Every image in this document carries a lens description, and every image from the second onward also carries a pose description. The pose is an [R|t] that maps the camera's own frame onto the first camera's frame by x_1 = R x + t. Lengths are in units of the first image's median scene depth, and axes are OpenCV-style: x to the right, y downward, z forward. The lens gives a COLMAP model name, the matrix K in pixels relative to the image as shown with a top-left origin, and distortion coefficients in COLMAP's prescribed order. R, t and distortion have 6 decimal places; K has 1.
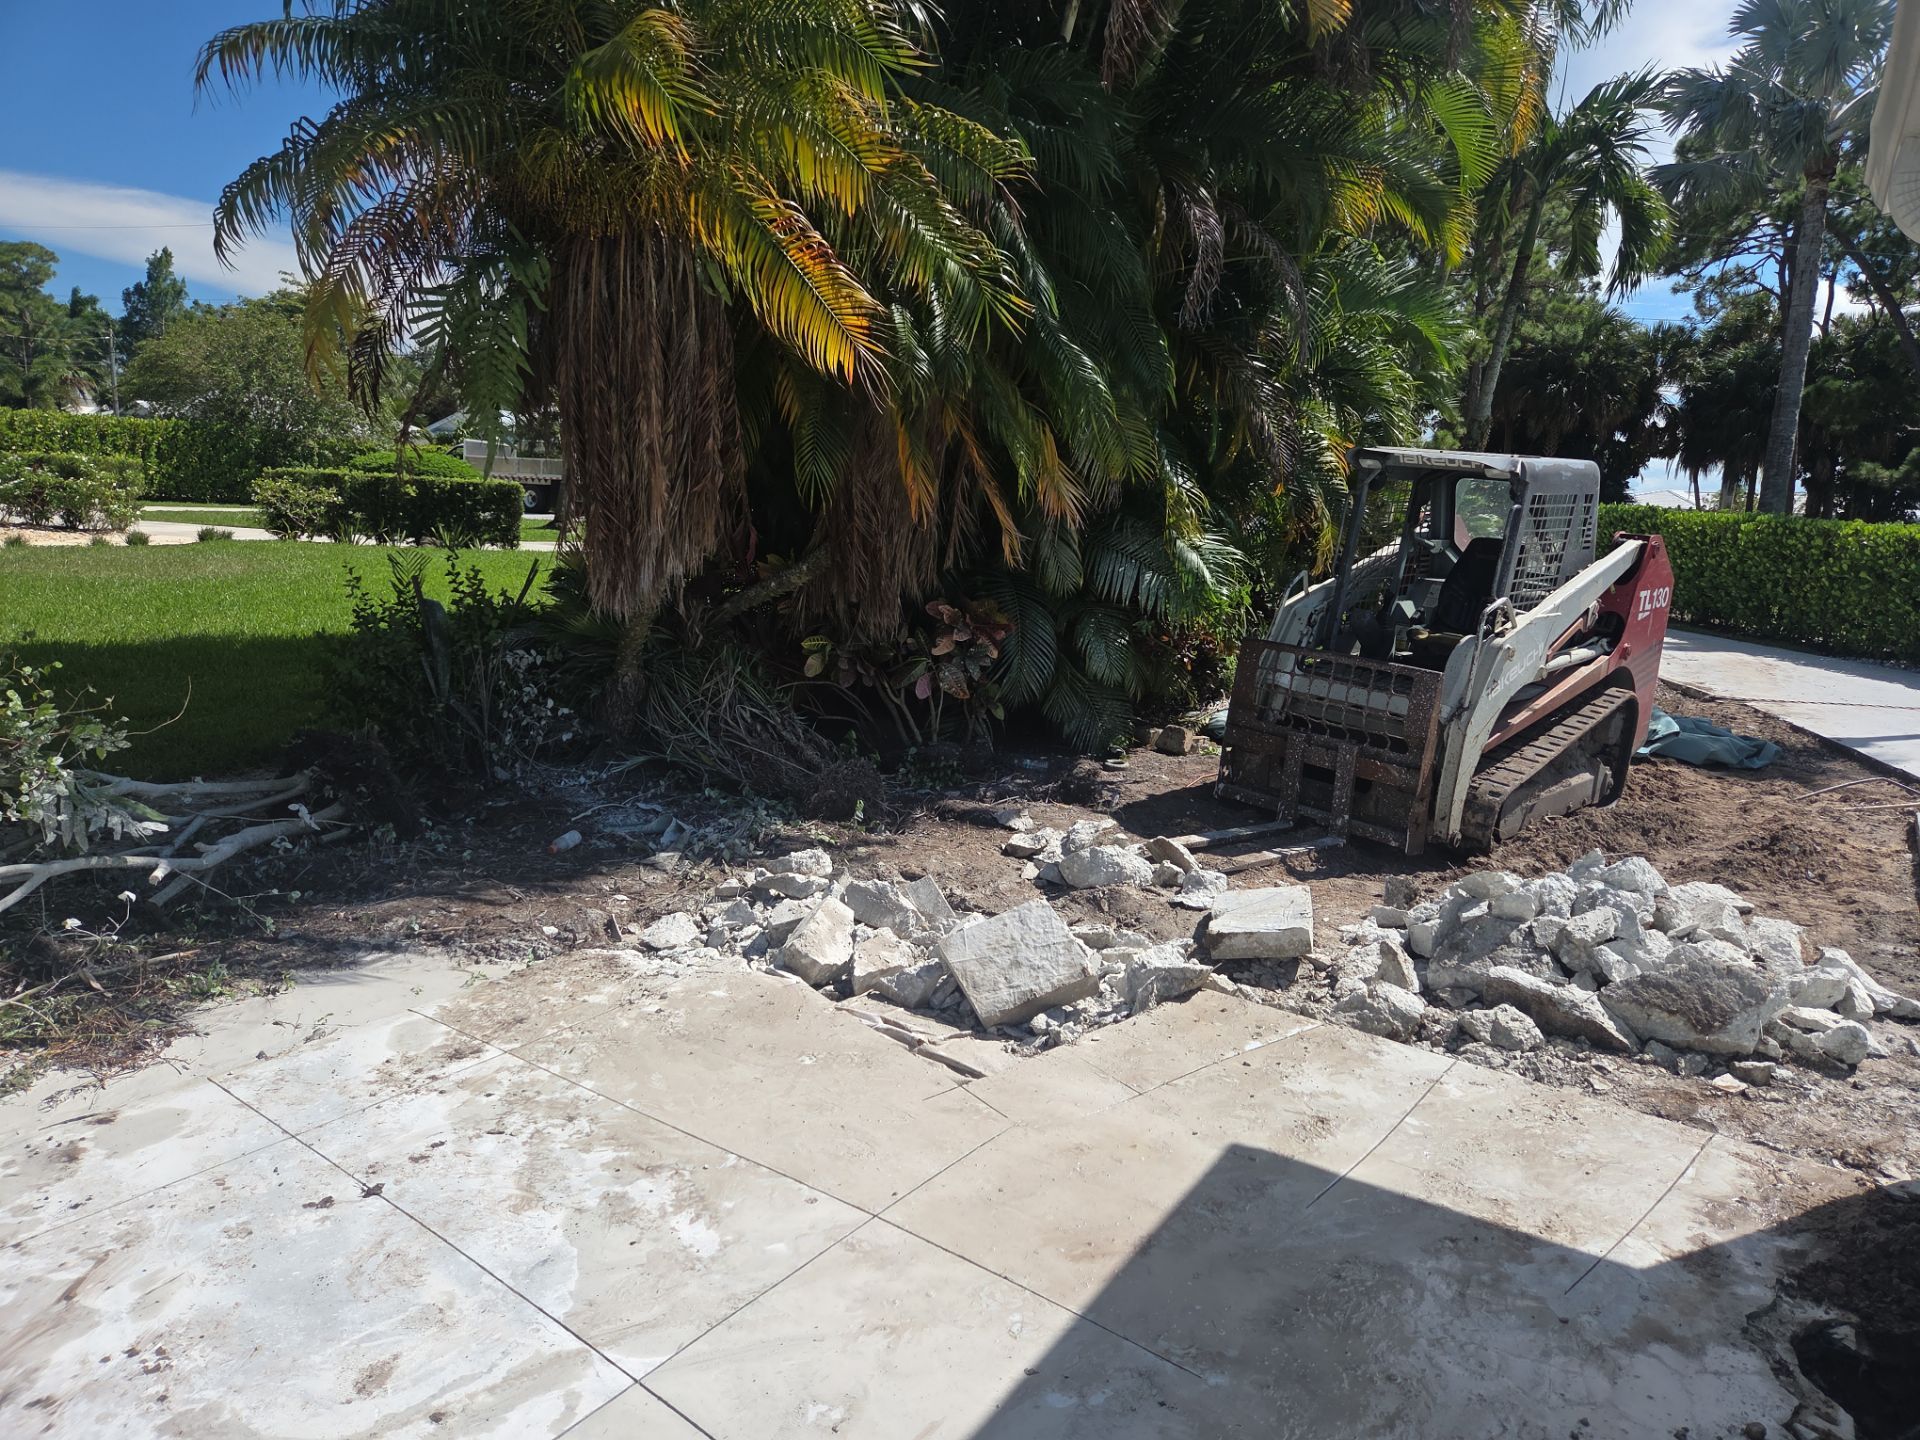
lens RADIAL K [[1304.3, 0, 939.2], [0, 1304.3, 710.6], [0, 0, 1]] dist [0.025478, -0.026420]
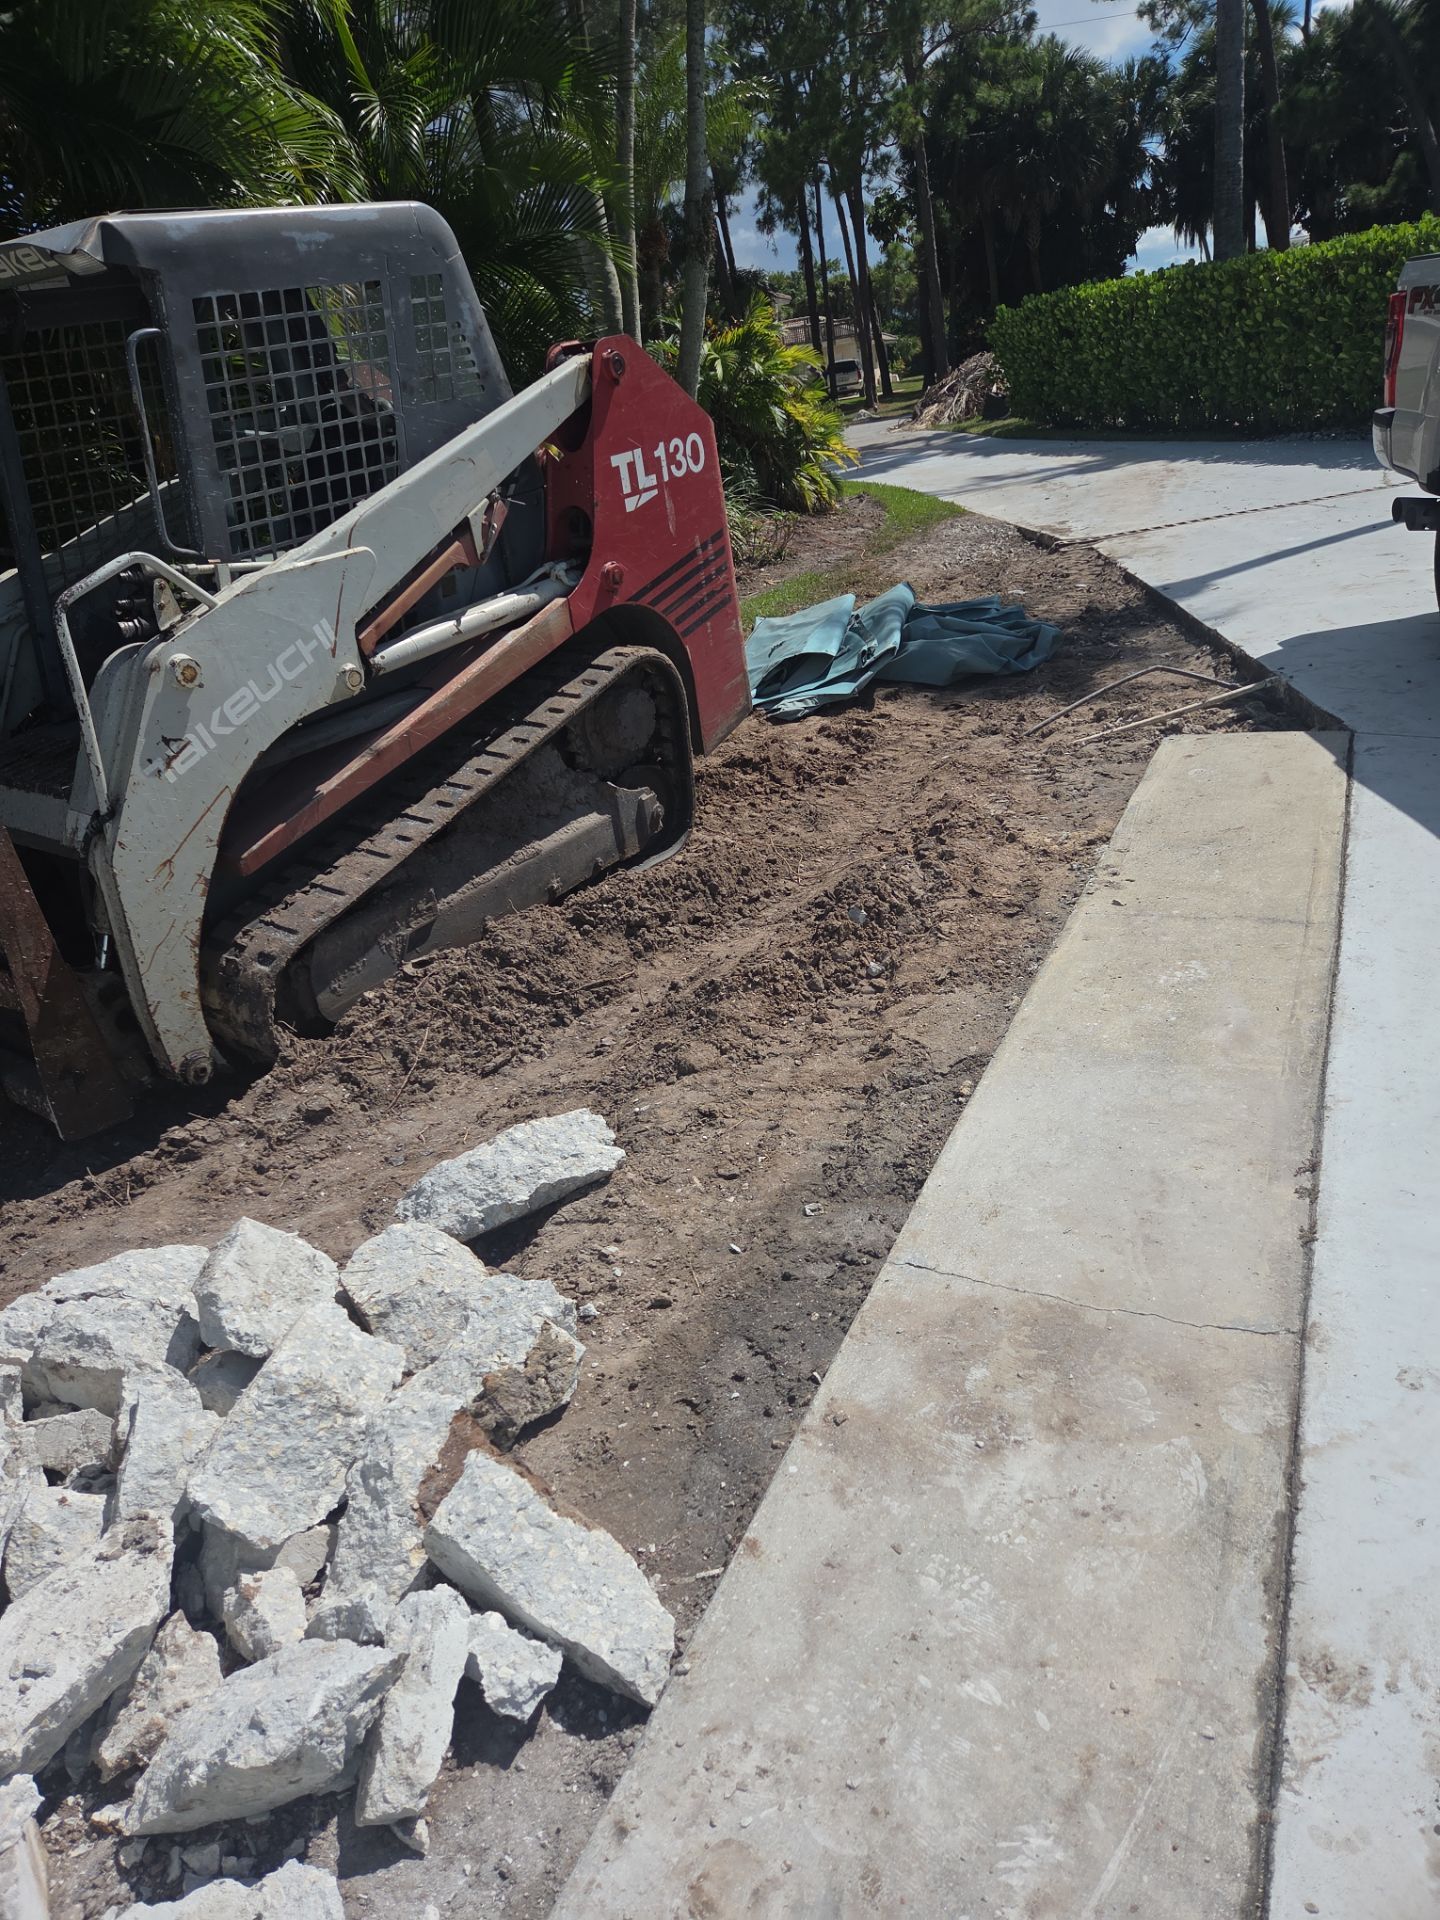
lens RADIAL K [[1304.3, 0, 721.5], [0, 1304.3, 962.0], [0, 0, 1]] dist [0.025478, -0.026420]
pose [[0.966218, -0.245953, 0.077010, 0.221248], [0.220932, 0.944296, 0.243916, -0.007483], [-0.132712, -0.218662, 0.966734, 0.197082]]
